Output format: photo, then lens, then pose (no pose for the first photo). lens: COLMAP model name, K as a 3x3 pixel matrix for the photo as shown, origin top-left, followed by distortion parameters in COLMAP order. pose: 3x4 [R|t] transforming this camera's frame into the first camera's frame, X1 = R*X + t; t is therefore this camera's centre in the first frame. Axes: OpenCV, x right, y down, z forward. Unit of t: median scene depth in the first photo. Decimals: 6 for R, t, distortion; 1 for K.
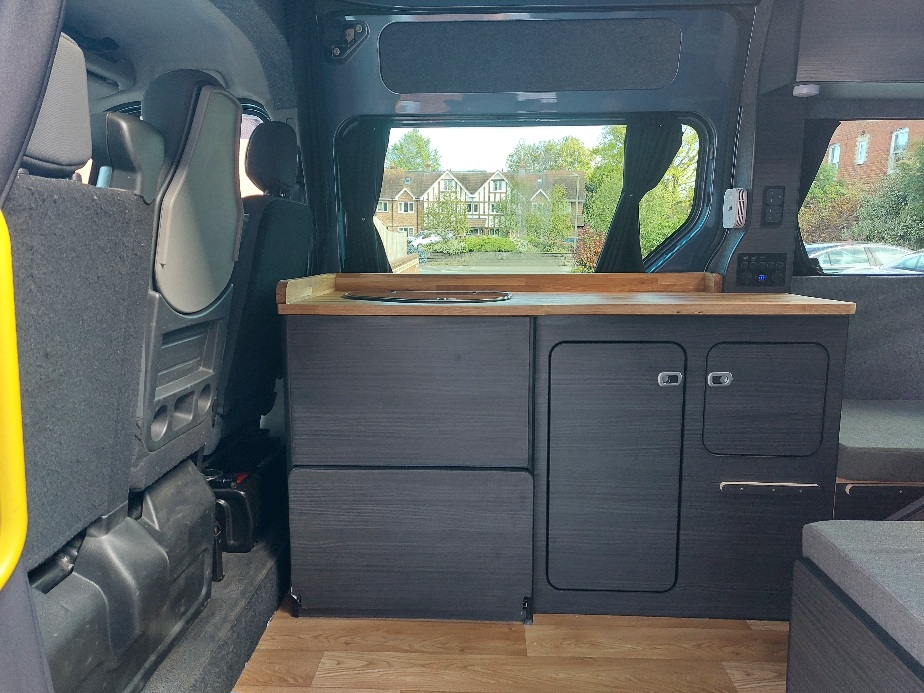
lens RADIAL K [[661.7, 0, 462.0], [0, 661.7, 346.5], [0, 0, 1]] dist [-0.002267, -0.002392]
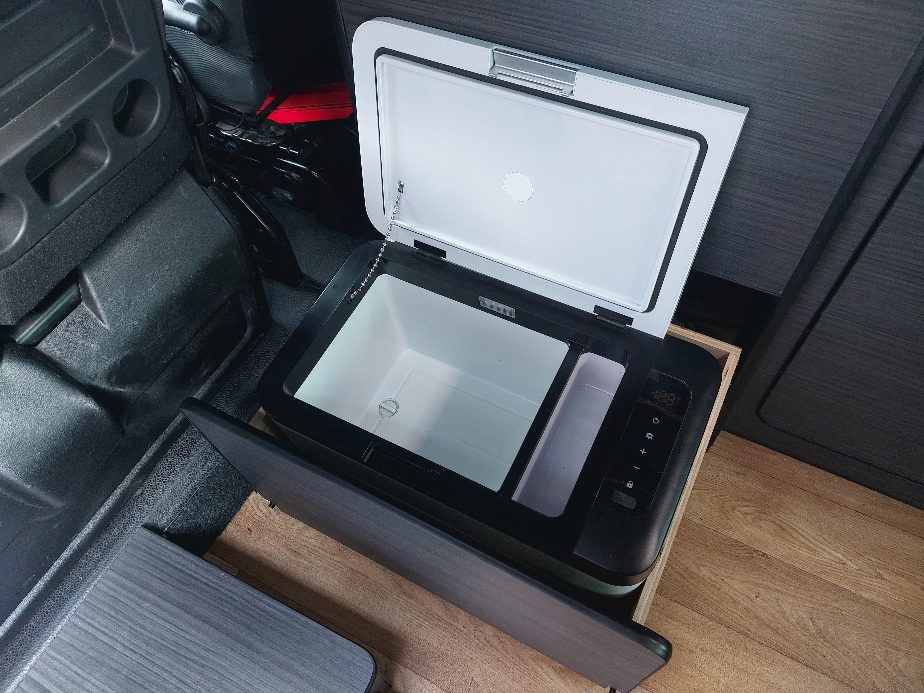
lens RADIAL K [[661.7, 0, 462.0], [0, 661.7, 346.5], [0, 0, 1]] dist [-0.002267, -0.002392]
pose [[0.900185, 0.331087, -0.282930, 0.031552], [-0.015717, 0.673927, 0.738631, -0.130180], [0.435225, -0.660457, 0.611863, 0.482841]]
